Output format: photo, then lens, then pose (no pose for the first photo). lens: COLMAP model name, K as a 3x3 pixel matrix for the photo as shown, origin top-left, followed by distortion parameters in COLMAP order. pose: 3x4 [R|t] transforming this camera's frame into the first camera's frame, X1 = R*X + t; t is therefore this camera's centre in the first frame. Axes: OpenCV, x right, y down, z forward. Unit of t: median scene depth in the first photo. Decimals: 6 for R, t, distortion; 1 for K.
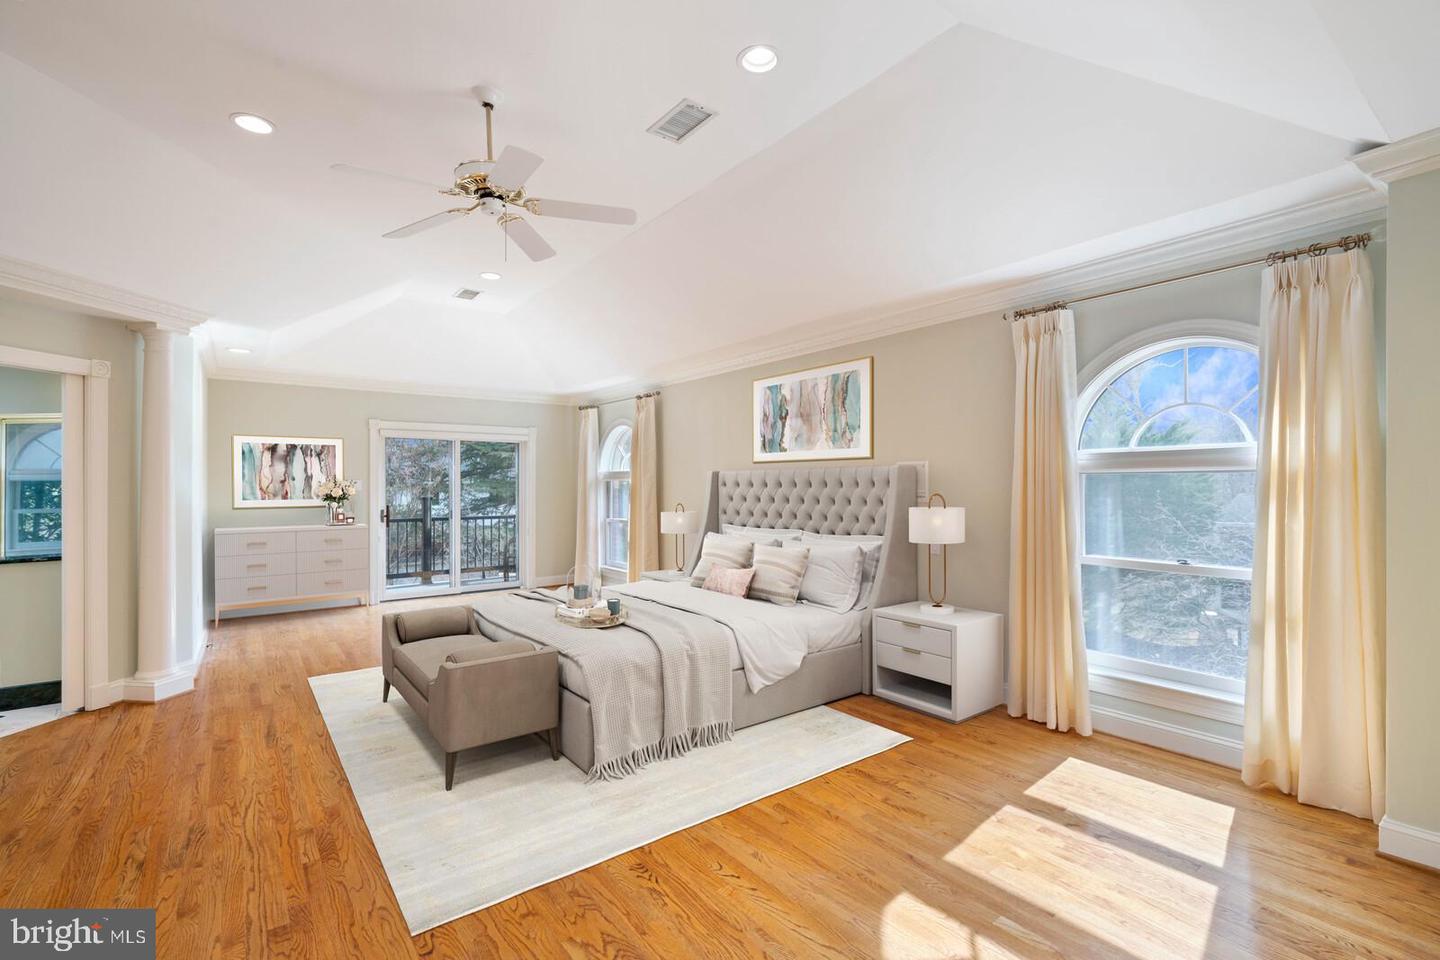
lens RADIAL K [[649.5, 0, 721.0], [0, 649.5, 482.7], [0, 0, 1]] dist [-0.002975, 0.000710]
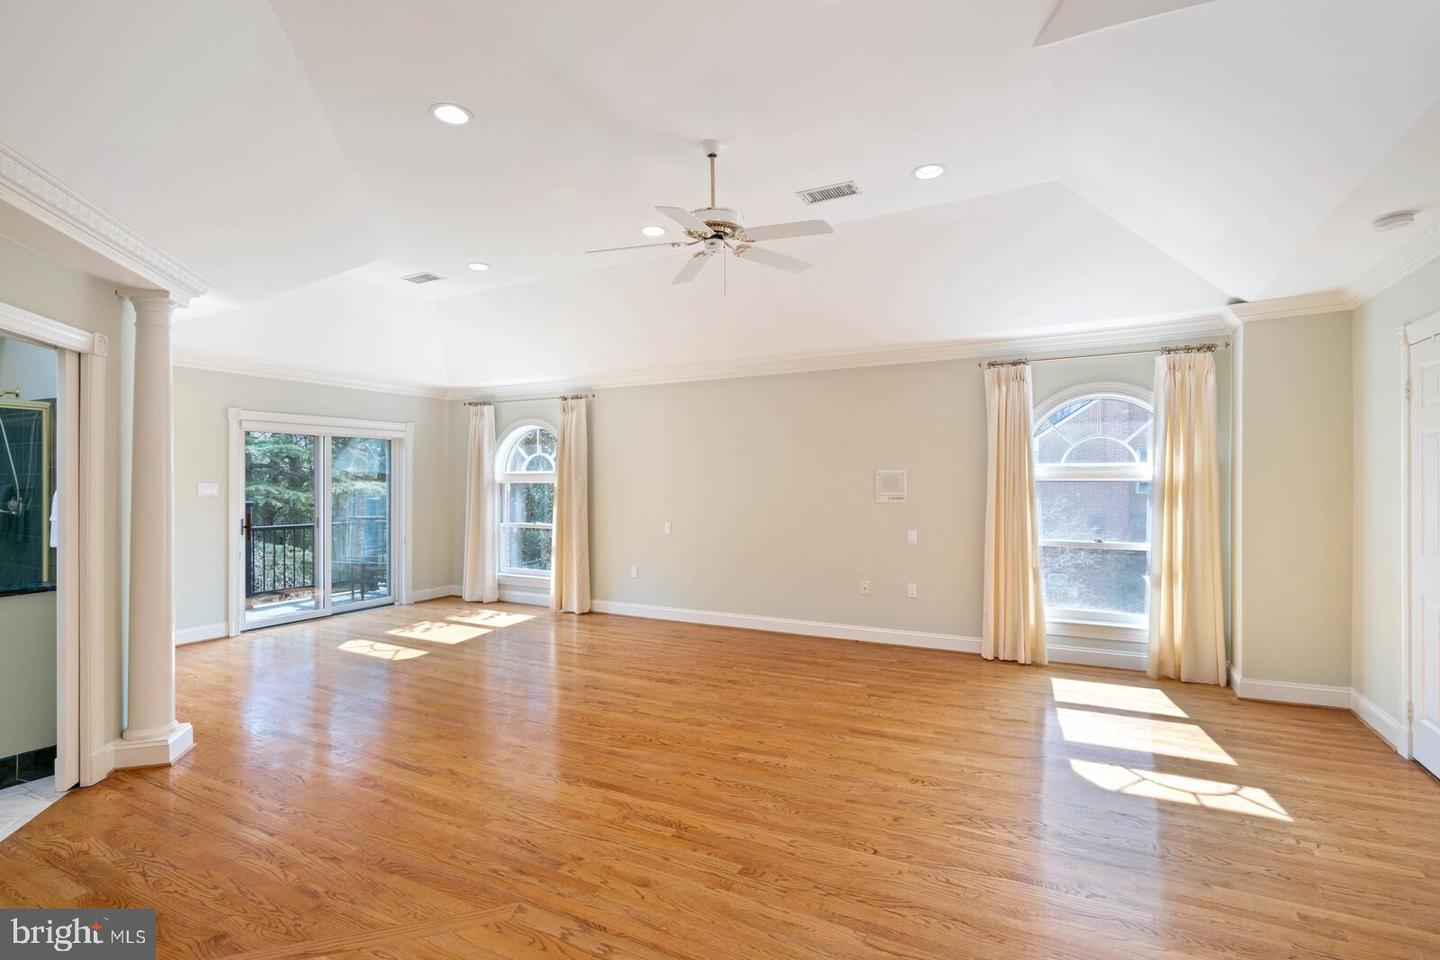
lens RADIAL K [[683.2, 0, 725.6], [0, 683.2, 480.5], [0, 0, 1]] dist [-0.000735, 0.000042]
pose [[0.906221, 0.001326, 0.422802, -0.692780], [-0.001266, 0.999999, -0.000422, -0.015238], [-0.422803, -0.000153, 0.906222, -0.068895]]
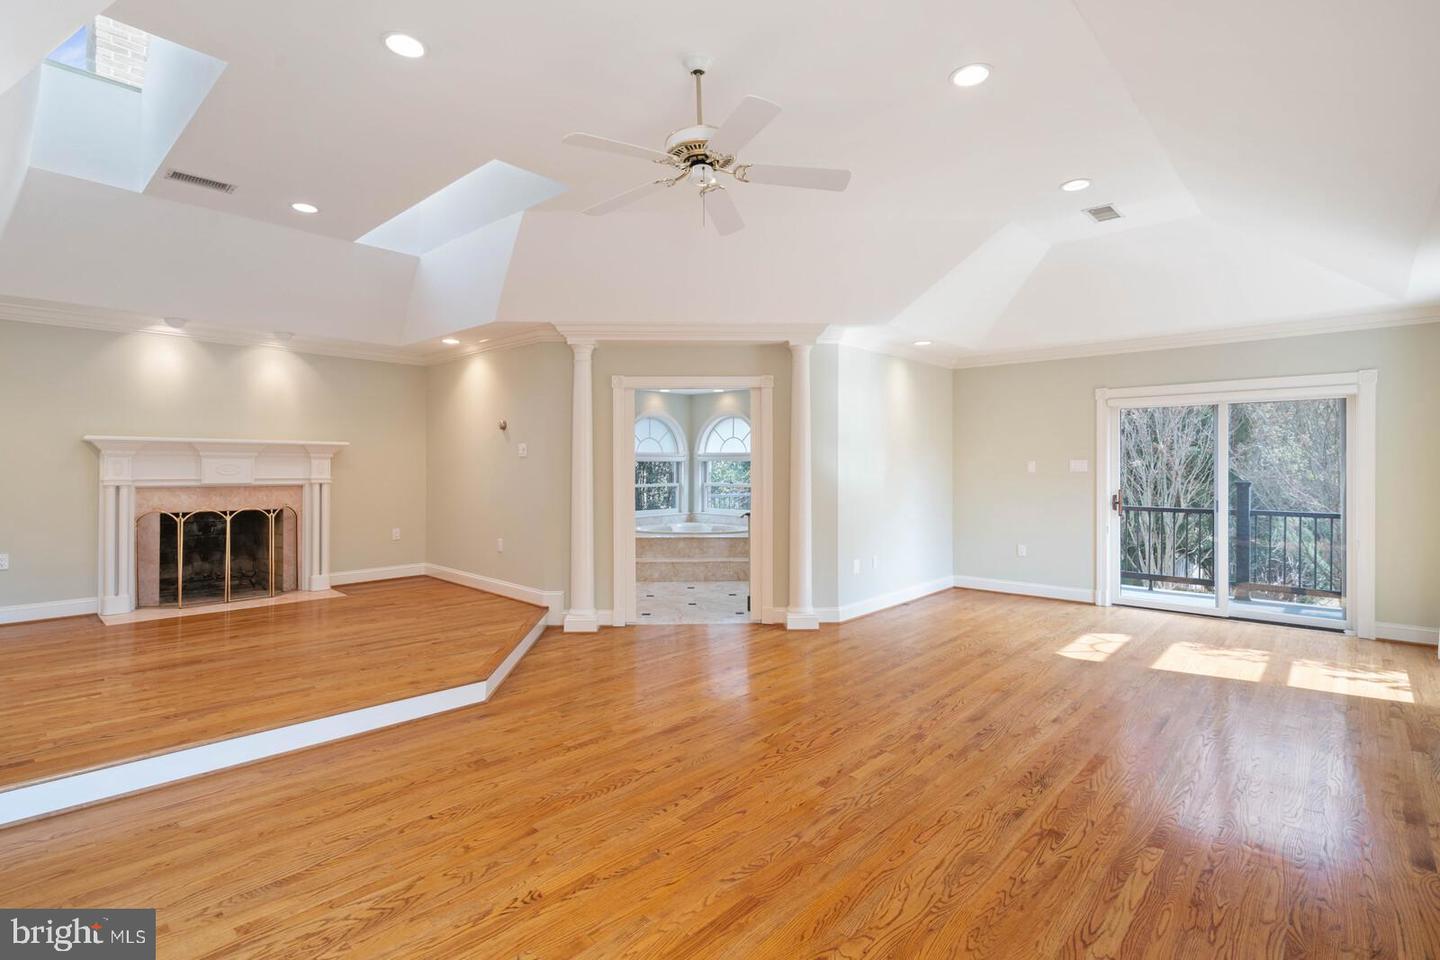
lens RADIAL K [[683.2, 0, 710.7], [0, 683.2, 466.1], [0, 0, 1]] dist [-0.000735, 0.000042]
pose [[0.172131, 0.001180, -0.985073, 0.535673], [0.001924, 0.999997, 0.001534, 0.003625], [0.985072, -0.002160, 0.172128, 0.695675]]
